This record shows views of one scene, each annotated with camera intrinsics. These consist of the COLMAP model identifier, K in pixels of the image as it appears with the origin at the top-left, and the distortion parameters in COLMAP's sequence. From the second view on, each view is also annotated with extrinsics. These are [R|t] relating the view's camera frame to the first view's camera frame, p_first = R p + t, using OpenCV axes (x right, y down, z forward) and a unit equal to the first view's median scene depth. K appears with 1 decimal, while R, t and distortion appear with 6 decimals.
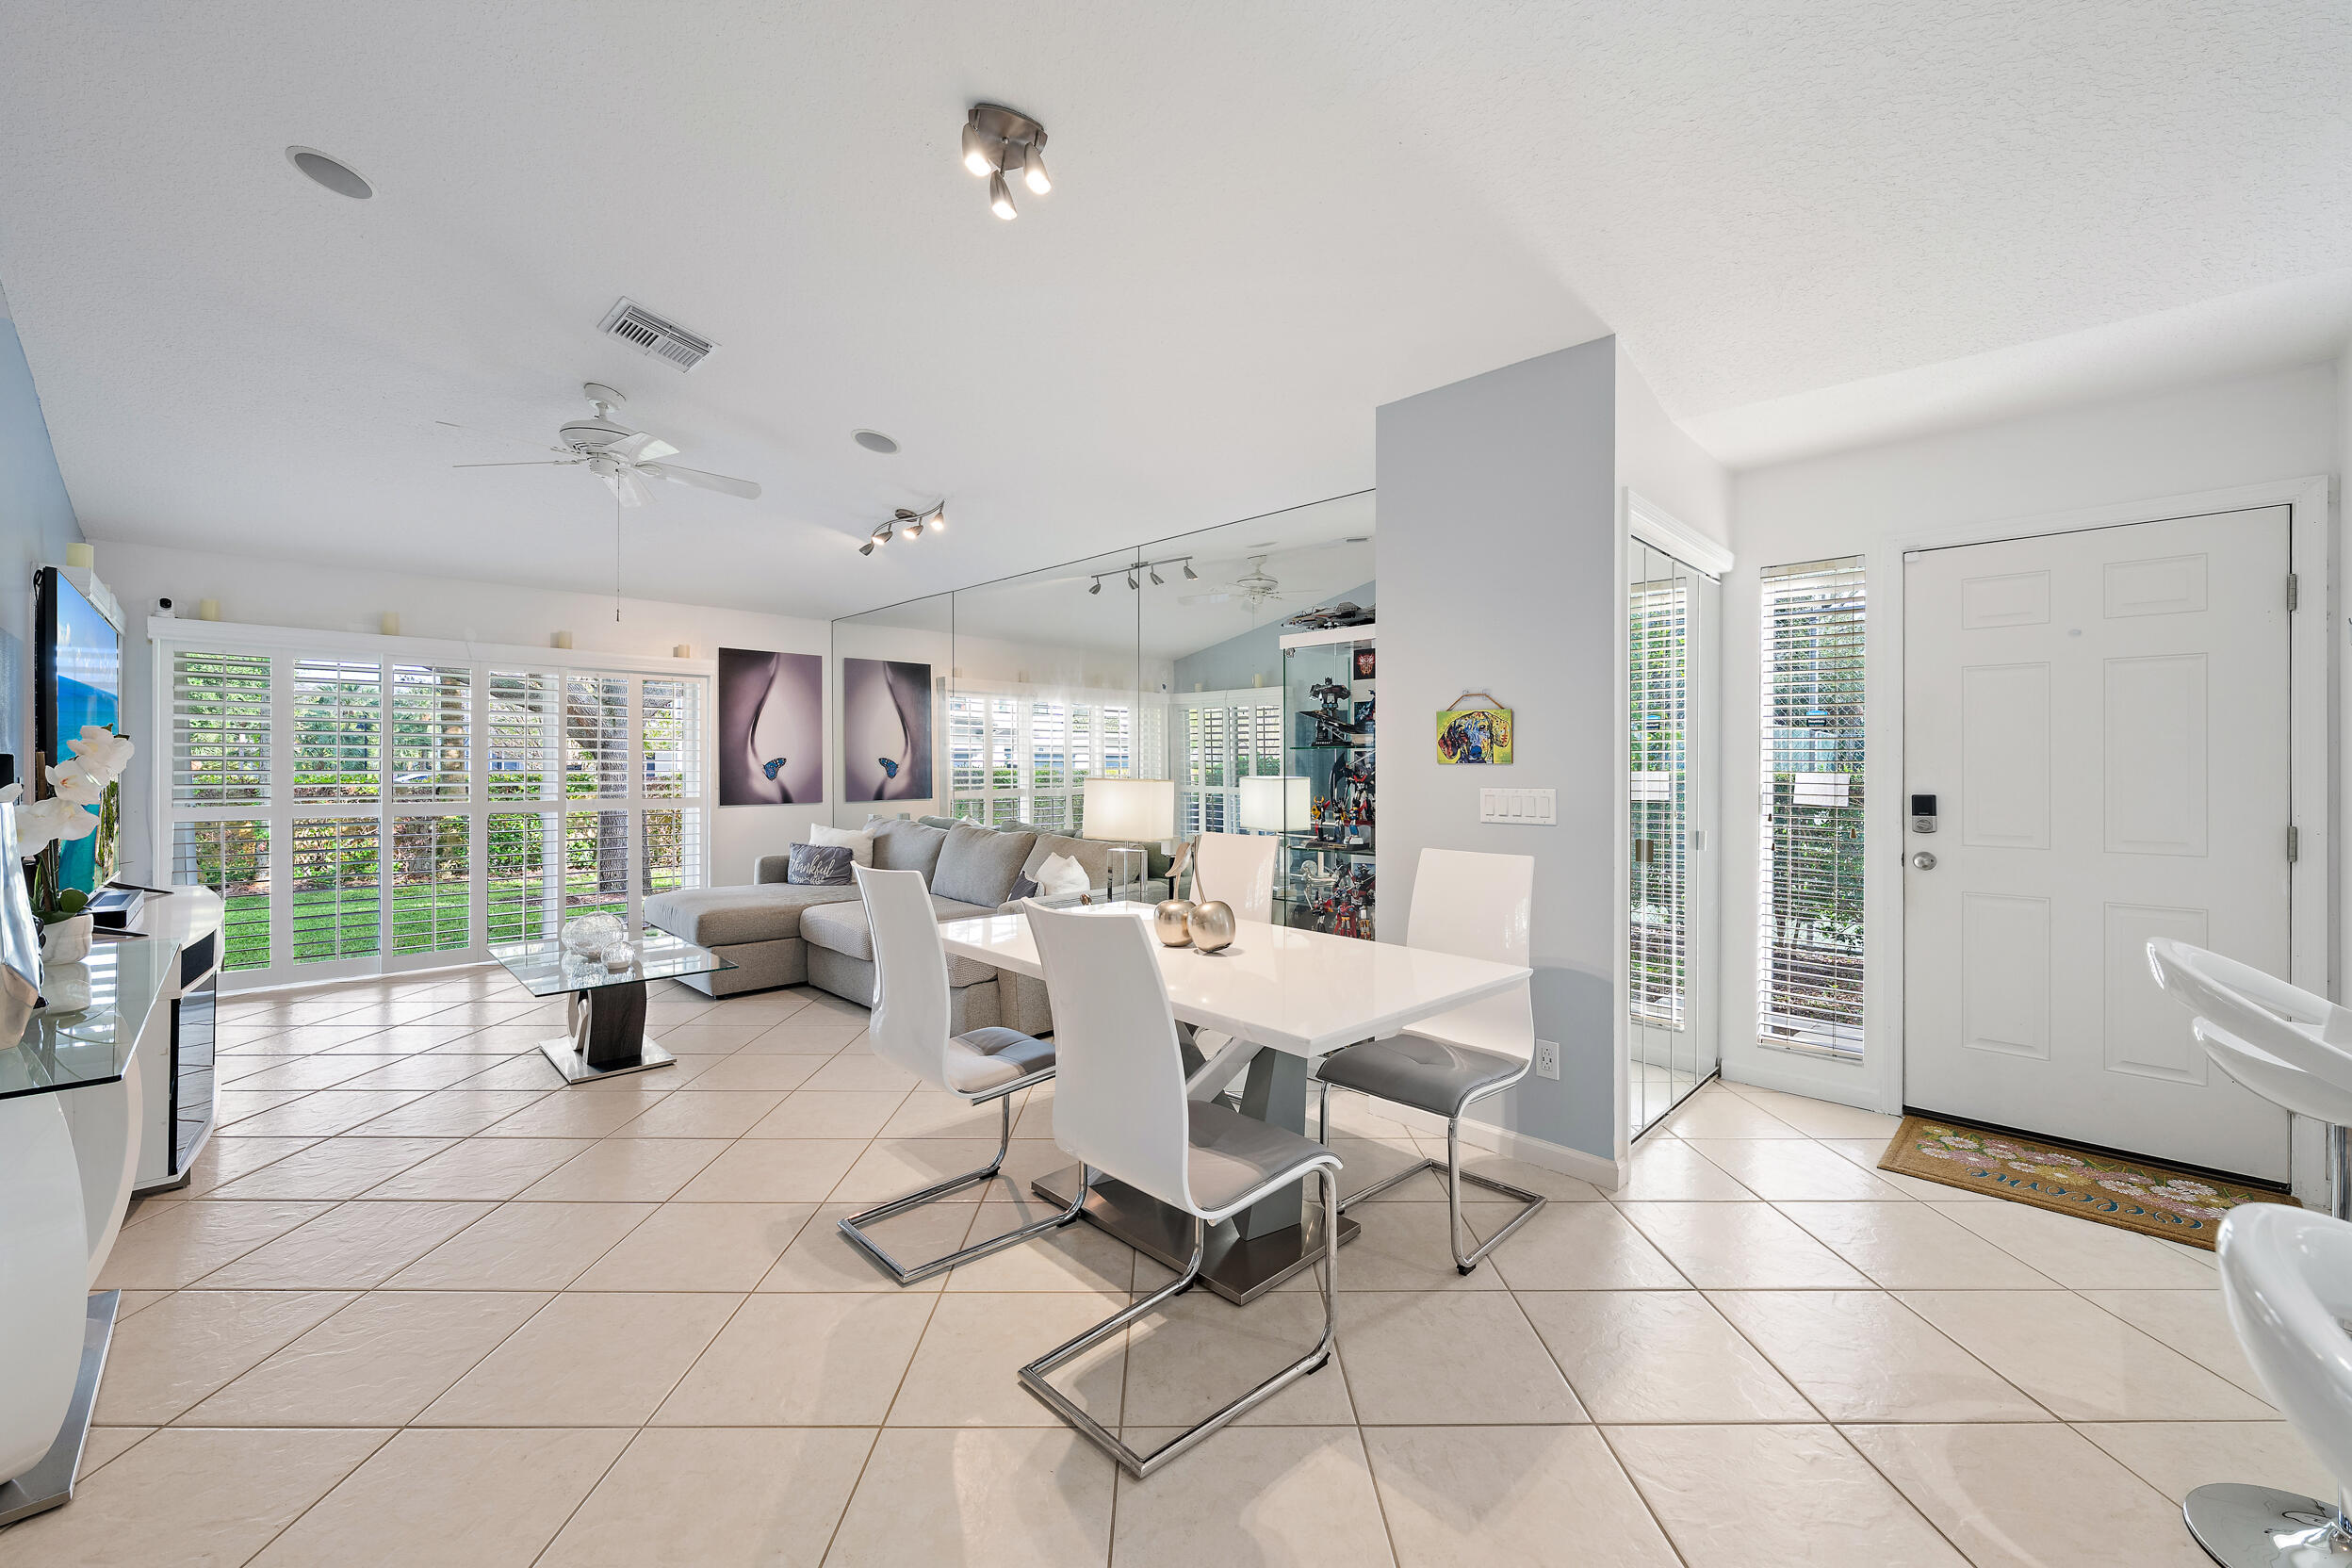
lens RADIAL K [[906.4, 0, 1167.8], [0, 906.4, 764.9], [0, 0, 1]] dist [-0.000158, -0.000043]
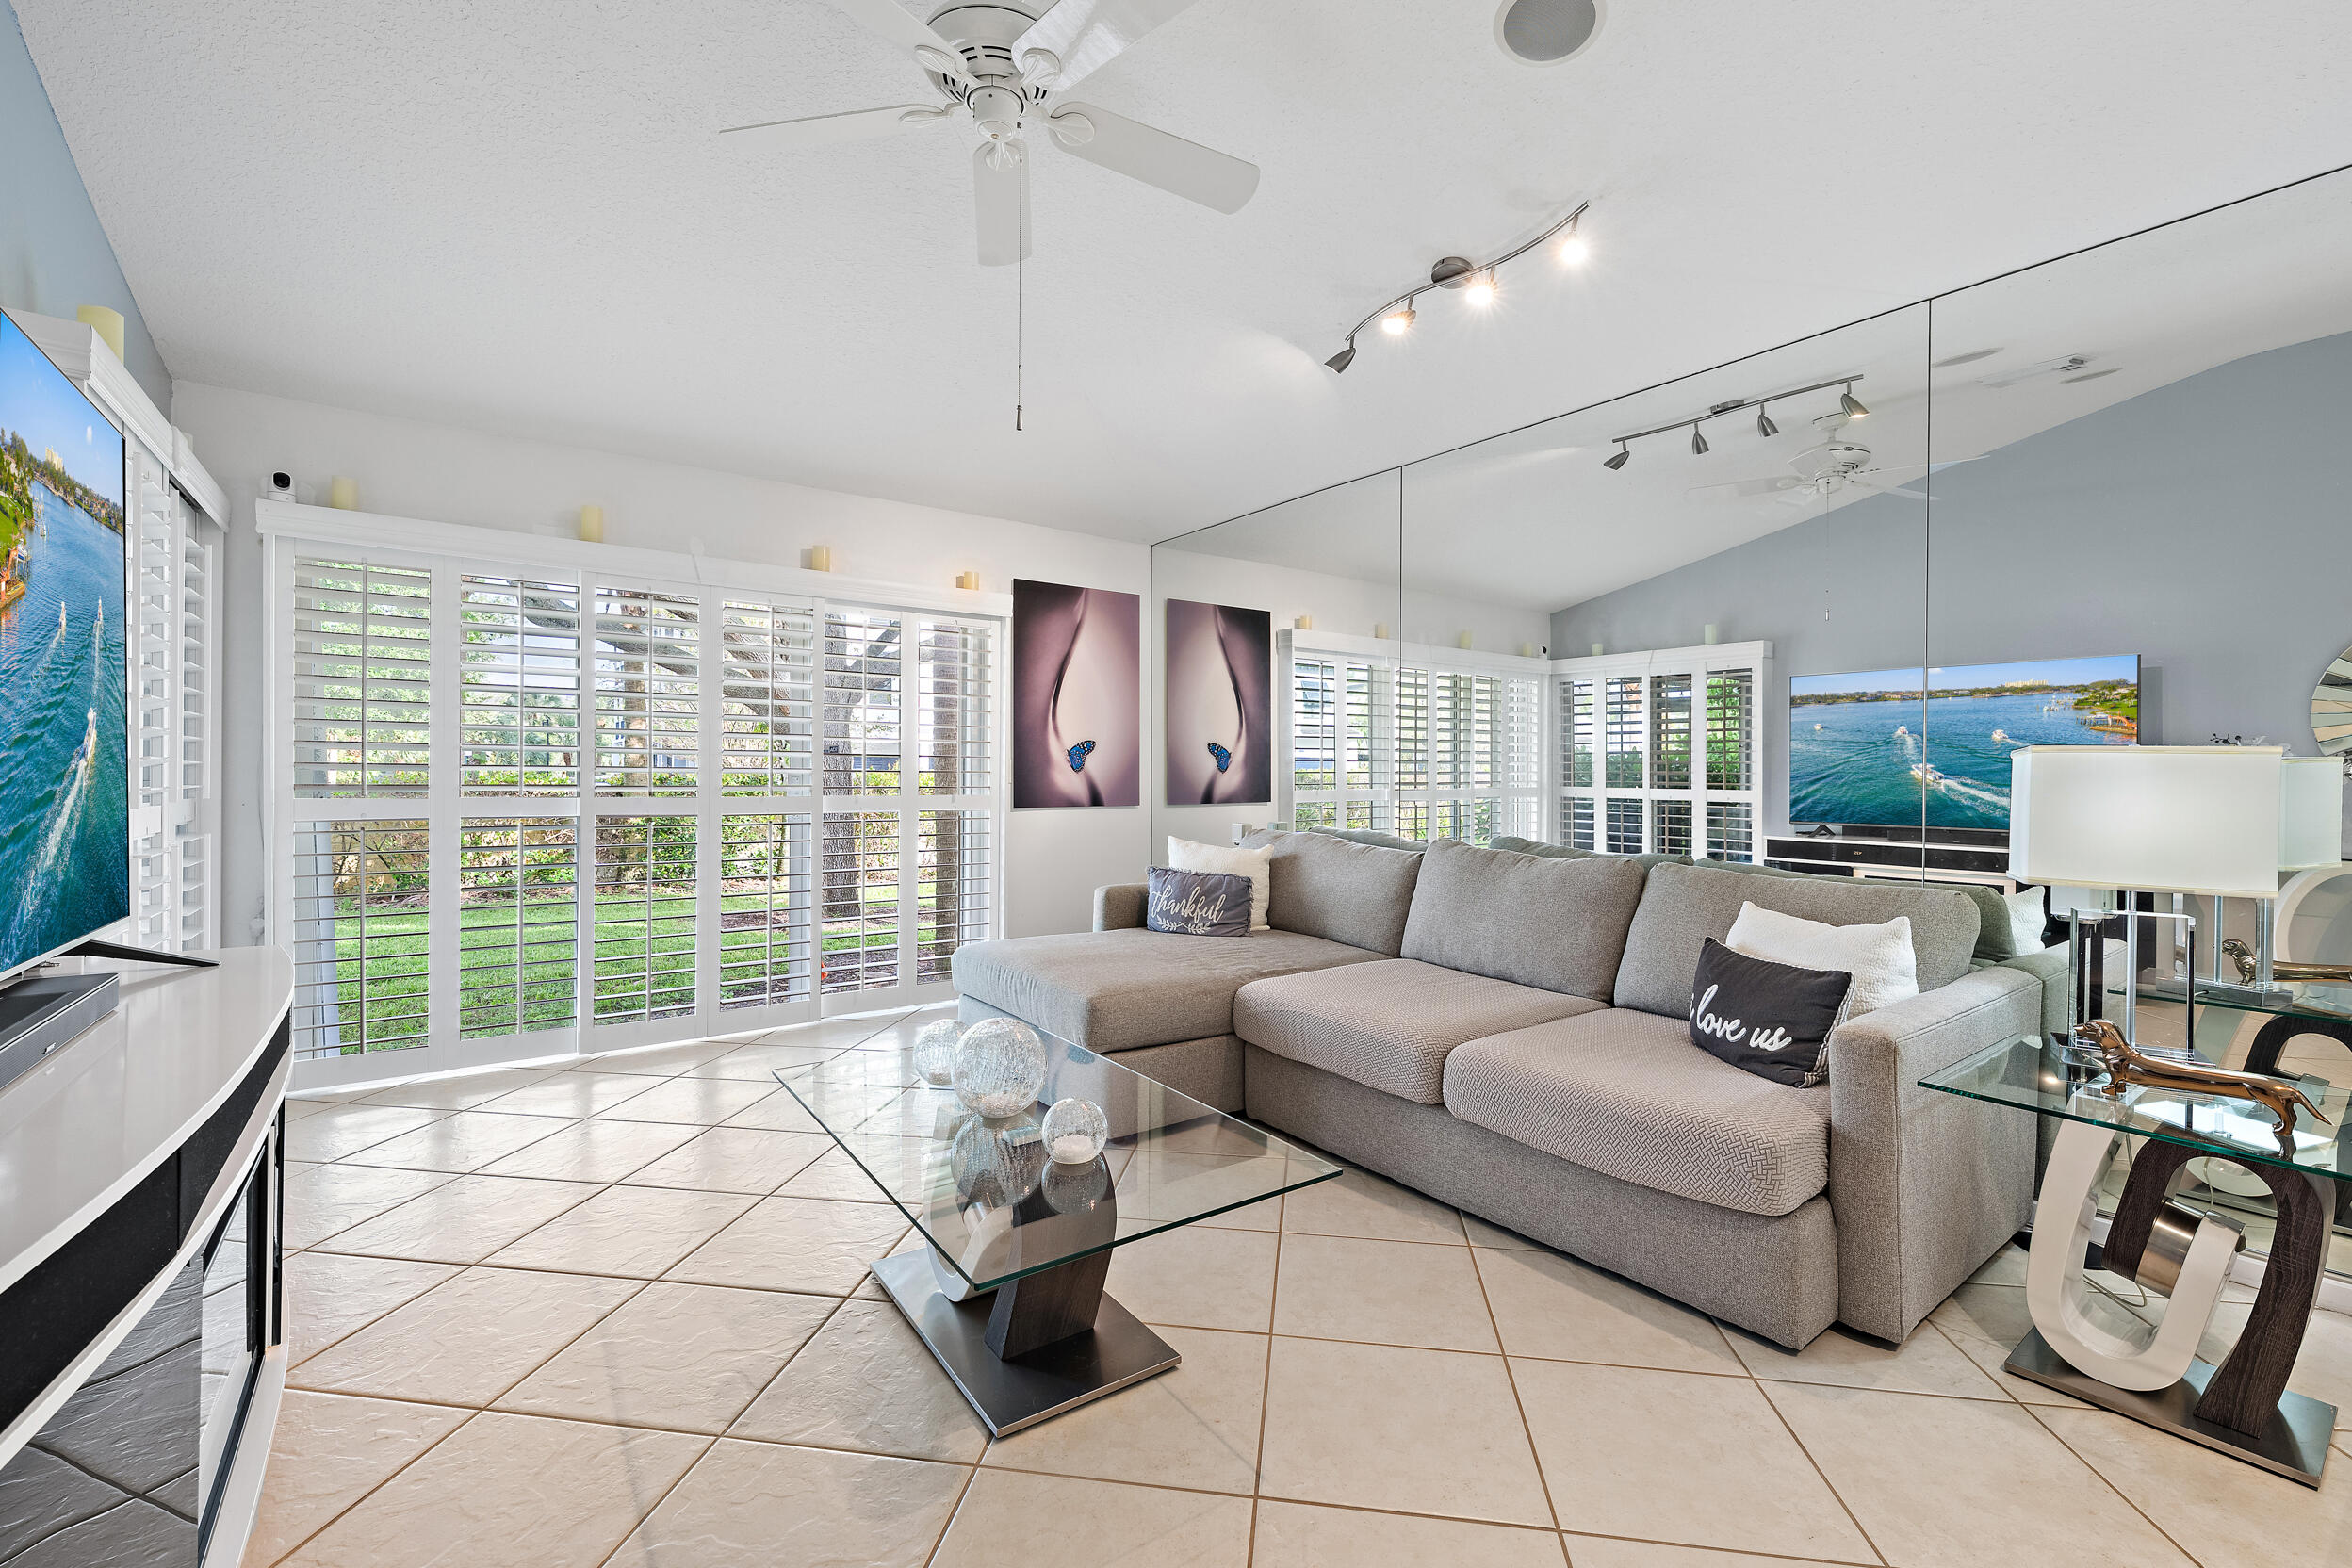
lens RADIAL K [[986.0, 0, 1183.7], [0, 986.0, 780.8], [0, 0, 1]] dist [-0.000795, 0.000138]
pose [[0.988703, 0.006622, -0.149739, -0.260680], [-0.005621, 0.999959, 0.007102, 0.018864], [0.149780, -0.006180, 0.988700, 0.286464]]
